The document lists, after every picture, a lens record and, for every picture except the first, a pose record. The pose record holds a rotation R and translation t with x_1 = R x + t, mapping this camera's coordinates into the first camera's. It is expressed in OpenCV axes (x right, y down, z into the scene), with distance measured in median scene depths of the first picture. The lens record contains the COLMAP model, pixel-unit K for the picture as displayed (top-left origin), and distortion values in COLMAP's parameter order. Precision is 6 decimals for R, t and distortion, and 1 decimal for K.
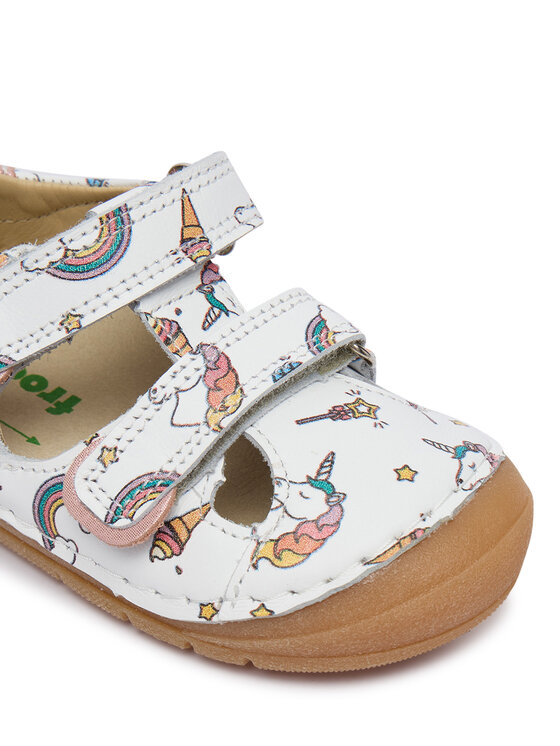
lens RADIAL K [[1645.5, 0, 280.0], [0, 1645.5, 373.0], [0, 0, 1]] dist [-0.042729, 0.131026]
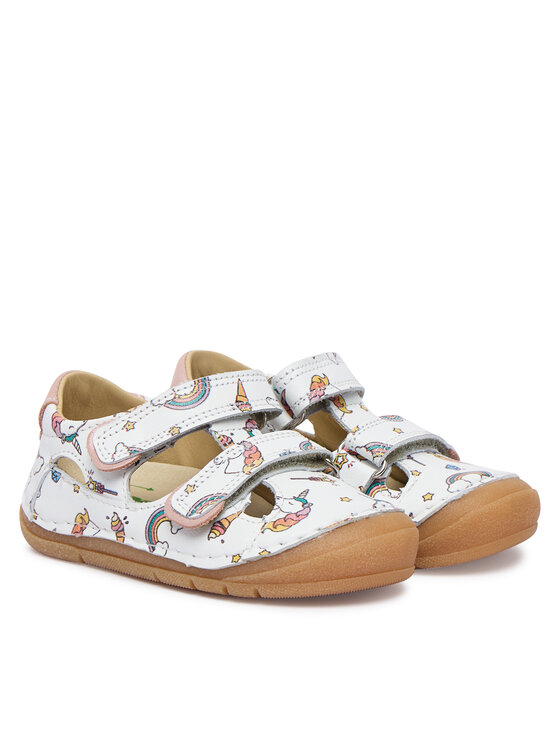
lens RADIAL K [[2727.1, 0, 280.0], [0, 2727.1, 373.0], [0, 0, 1]] dist [-0.231260, -0.973382]
pose [[0.997376, 0.044245, -0.057296, 0.173236], [-0.063549, 0.914192, -0.400269, 1.180381], [0.034670, 0.402860, 0.914605, -1.924592]]
